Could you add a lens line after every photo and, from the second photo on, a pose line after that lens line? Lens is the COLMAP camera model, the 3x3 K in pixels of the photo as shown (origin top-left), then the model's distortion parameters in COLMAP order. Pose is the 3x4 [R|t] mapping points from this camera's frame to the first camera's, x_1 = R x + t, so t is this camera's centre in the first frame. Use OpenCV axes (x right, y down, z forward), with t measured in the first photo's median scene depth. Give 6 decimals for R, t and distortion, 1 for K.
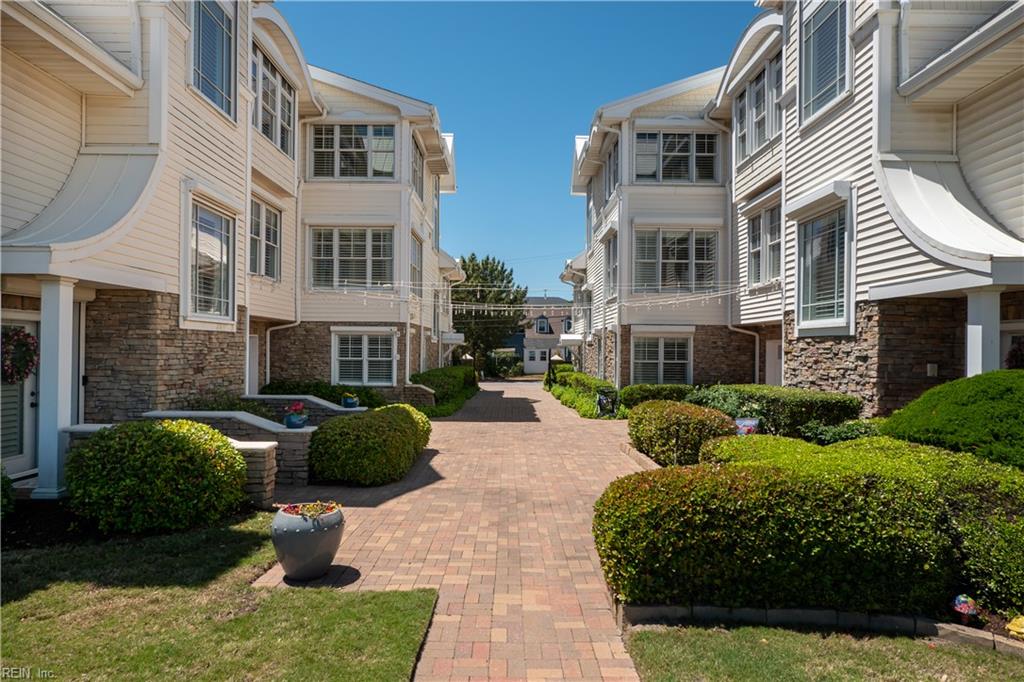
lens RADIAL K [[589.0, 0, 512.2], [0, 589.0, 344.4], [0, 0, 1]] dist [0.000206, 0.000100]
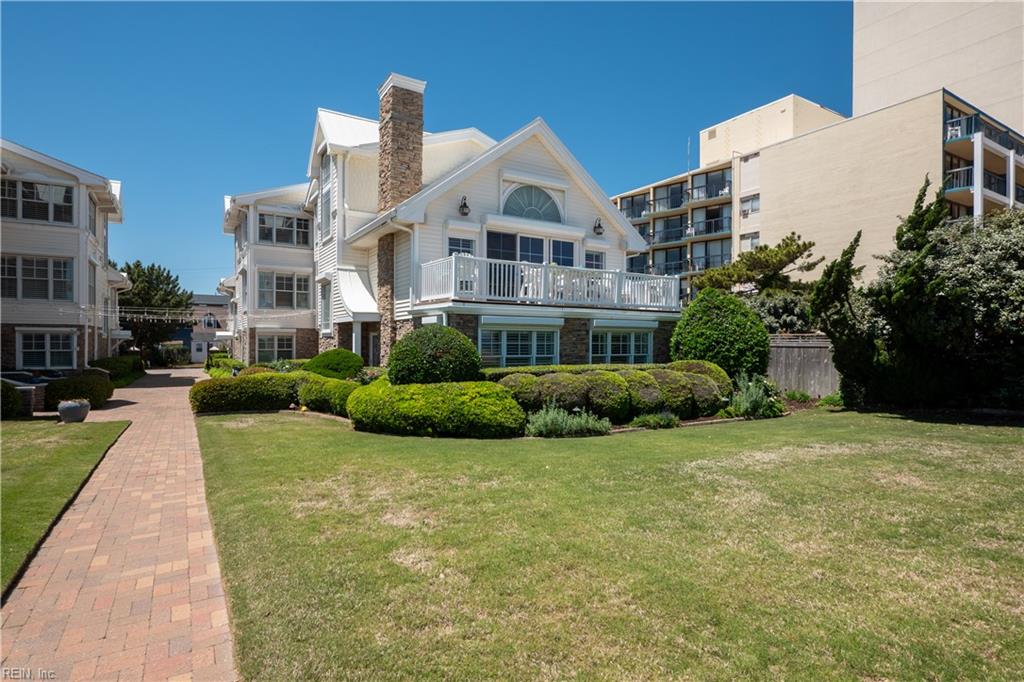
lens RADIAL K [[529.1, 0, 512.5], [0, 529.1, 341.9], [0, 0, 1]] dist [-0.002308, -0.001469]
pose [[0.851057, -0.006413, 0.525033, 0.033165], [0.000794, 0.999940, 0.010927, -0.008534], [-0.525072, -0.008883, 0.851011, -0.647899]]
